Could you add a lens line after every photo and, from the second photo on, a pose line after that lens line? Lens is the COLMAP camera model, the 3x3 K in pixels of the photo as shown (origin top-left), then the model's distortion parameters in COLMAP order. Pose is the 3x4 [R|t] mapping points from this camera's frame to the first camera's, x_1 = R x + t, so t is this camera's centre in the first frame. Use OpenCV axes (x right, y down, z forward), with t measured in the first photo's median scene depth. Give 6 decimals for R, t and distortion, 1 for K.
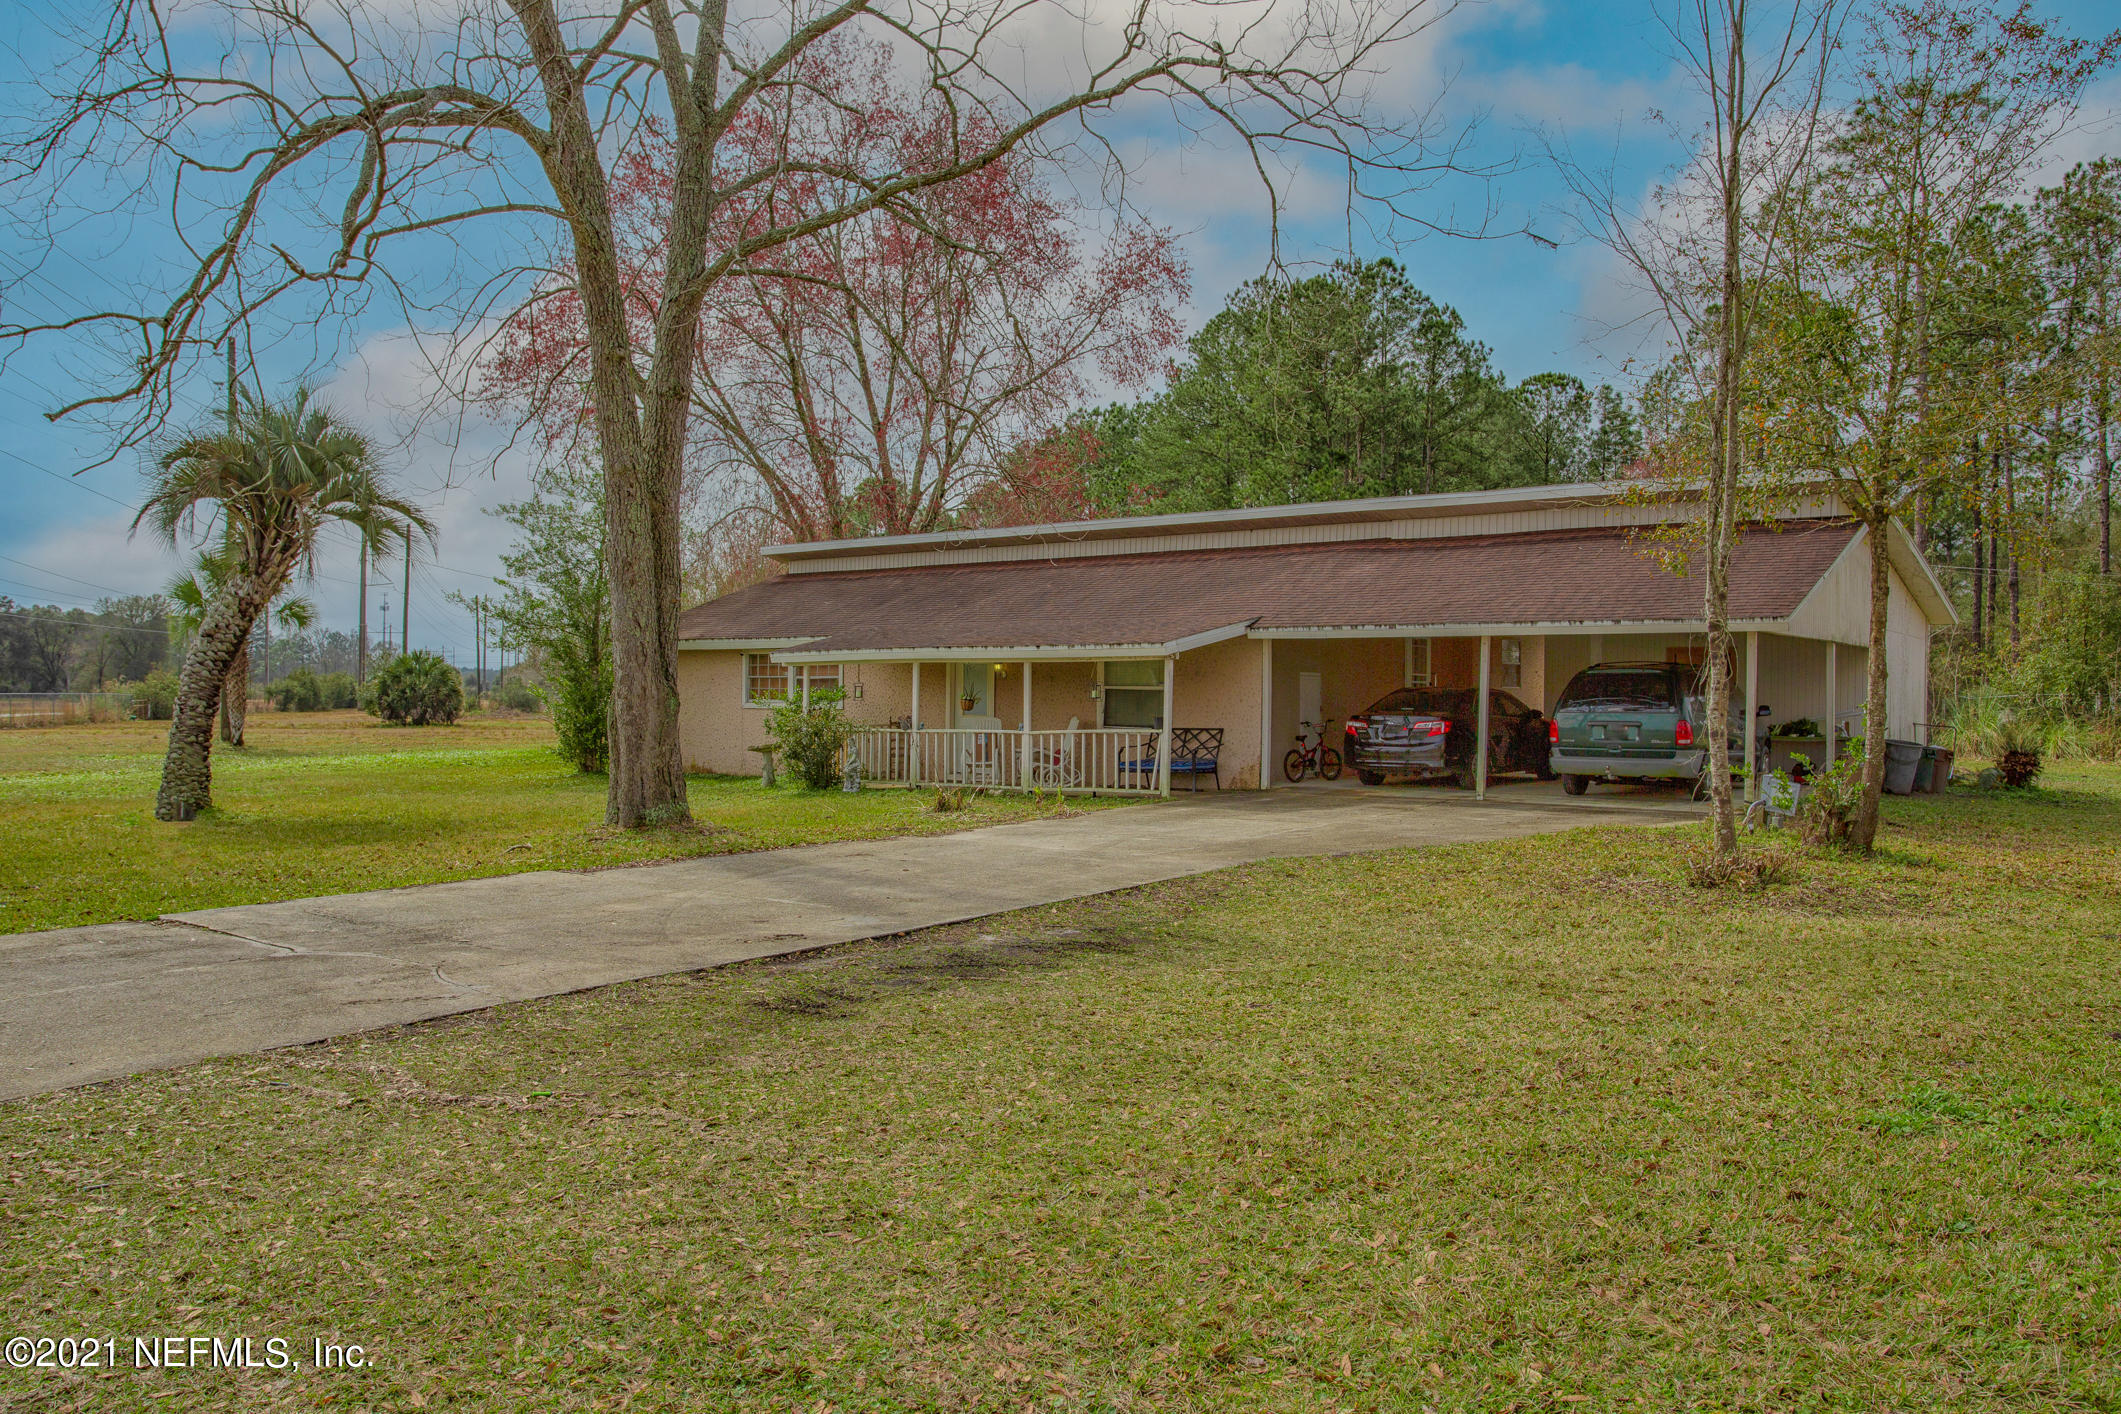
lens RADIAL K [[1611.5, 0, 1055.9], [0, 1611.5, 696.8], [0, 0, 1]] dist [0.036831, 0.004511]
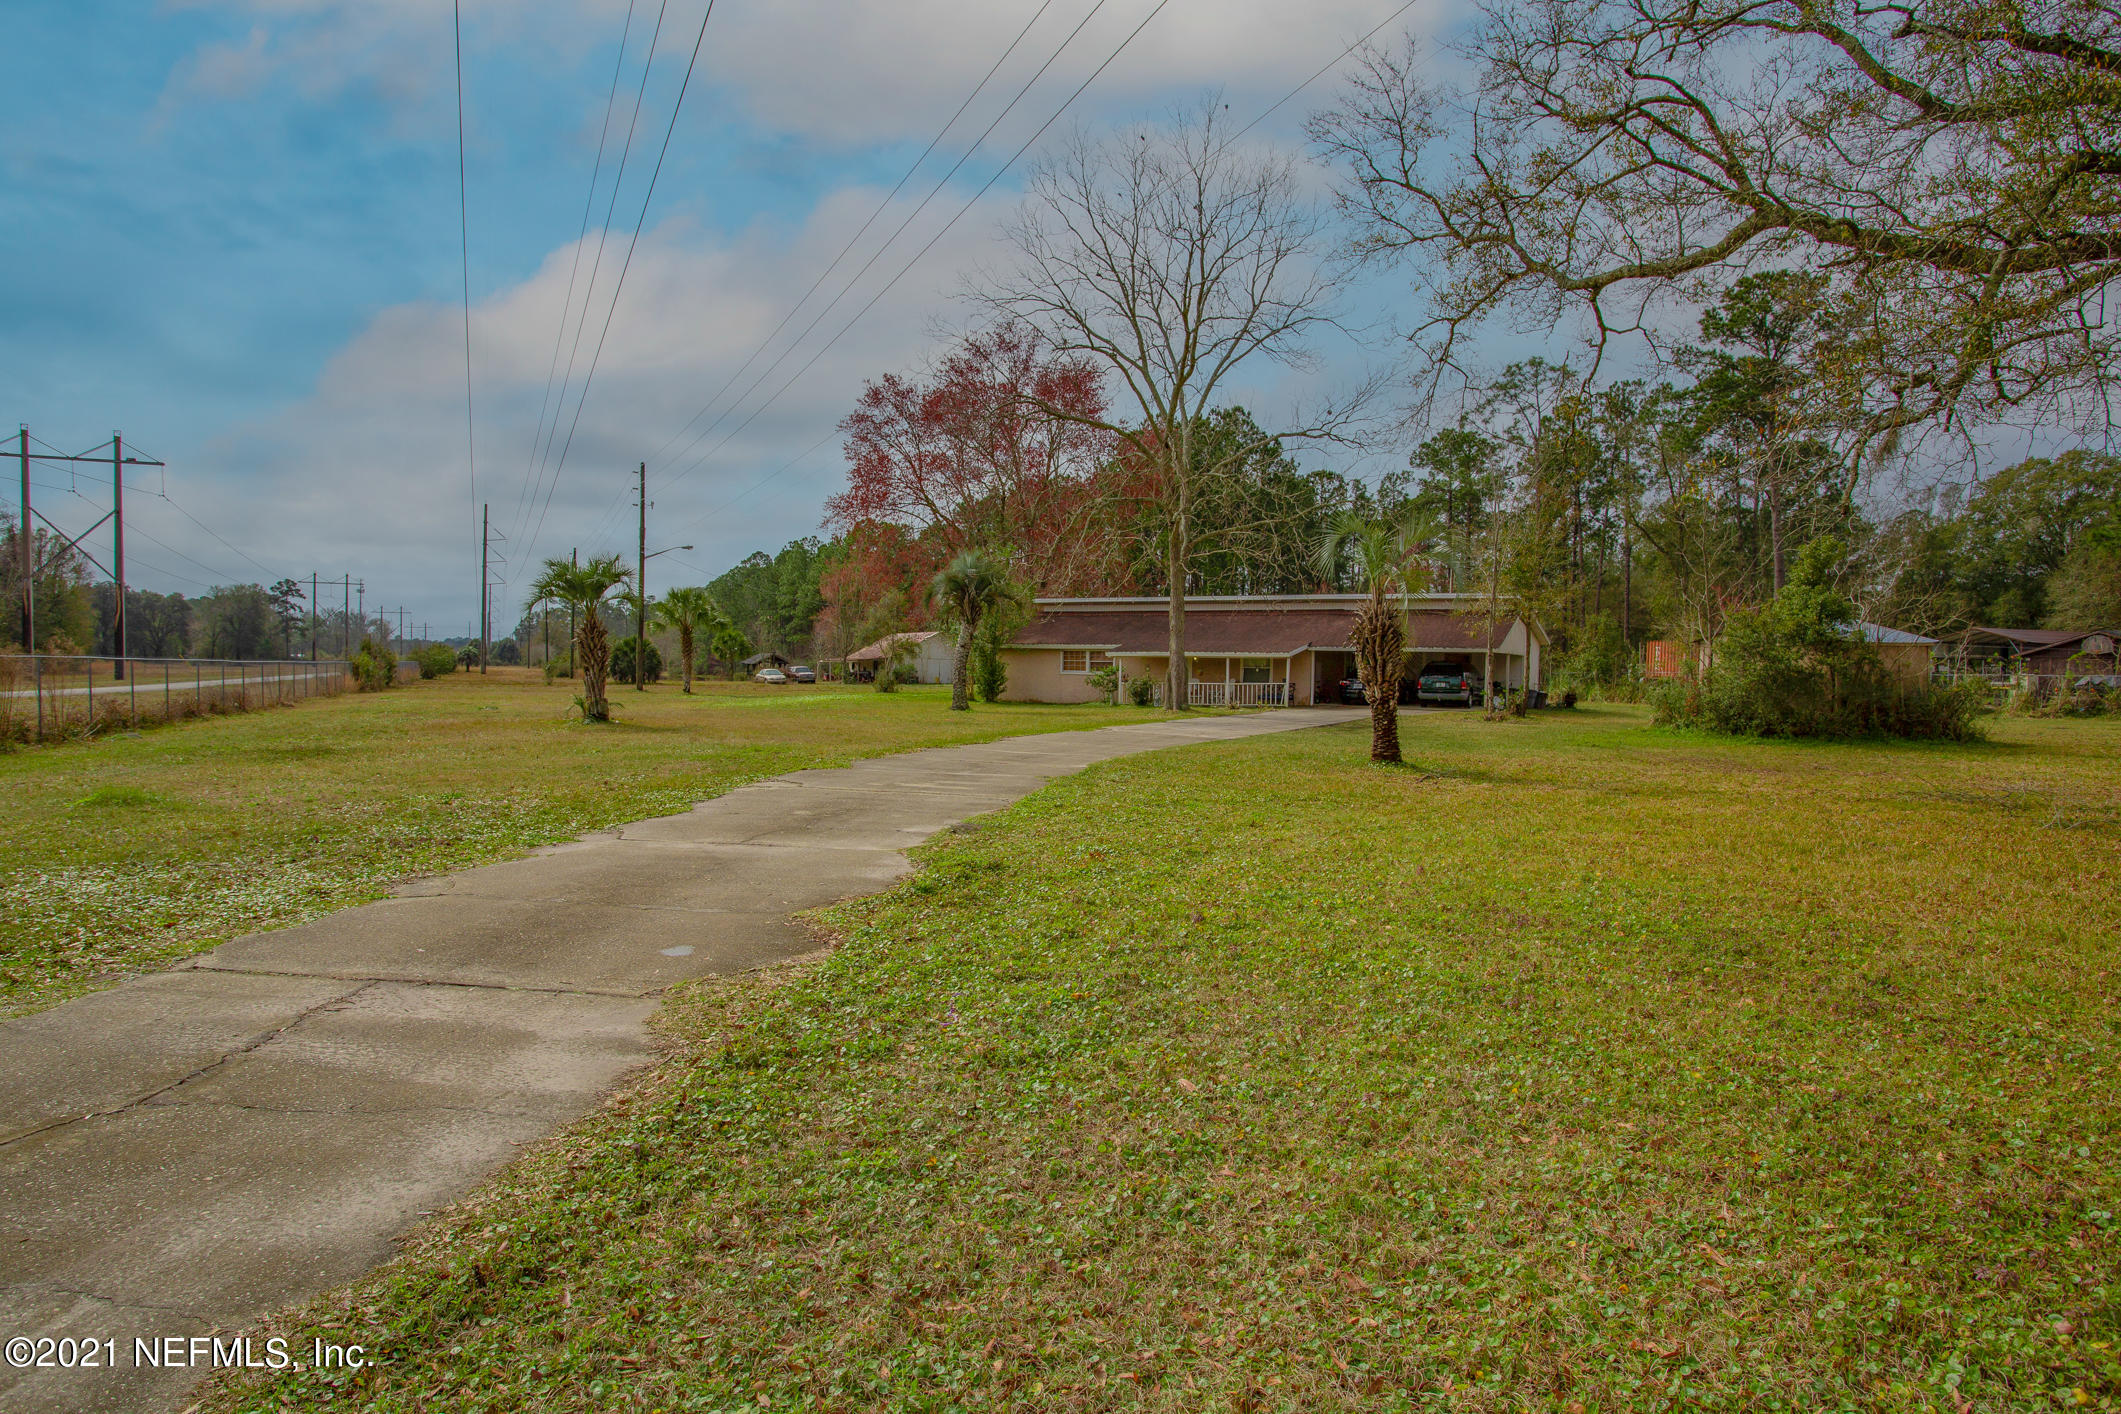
lens RADIAL K [[1272.6, 0, 1052.9], [0, 1272.6, 696.4], [0, 0, 1]] dist [-0.005136, -0.000425]
pose [[0.991677, 0.005118, 0.128649, -0.532798], [-0.008063, 0.999717, 0.022381, -0.002459], [-0.128498, -0.023232, 0.991438, -0.981349]]
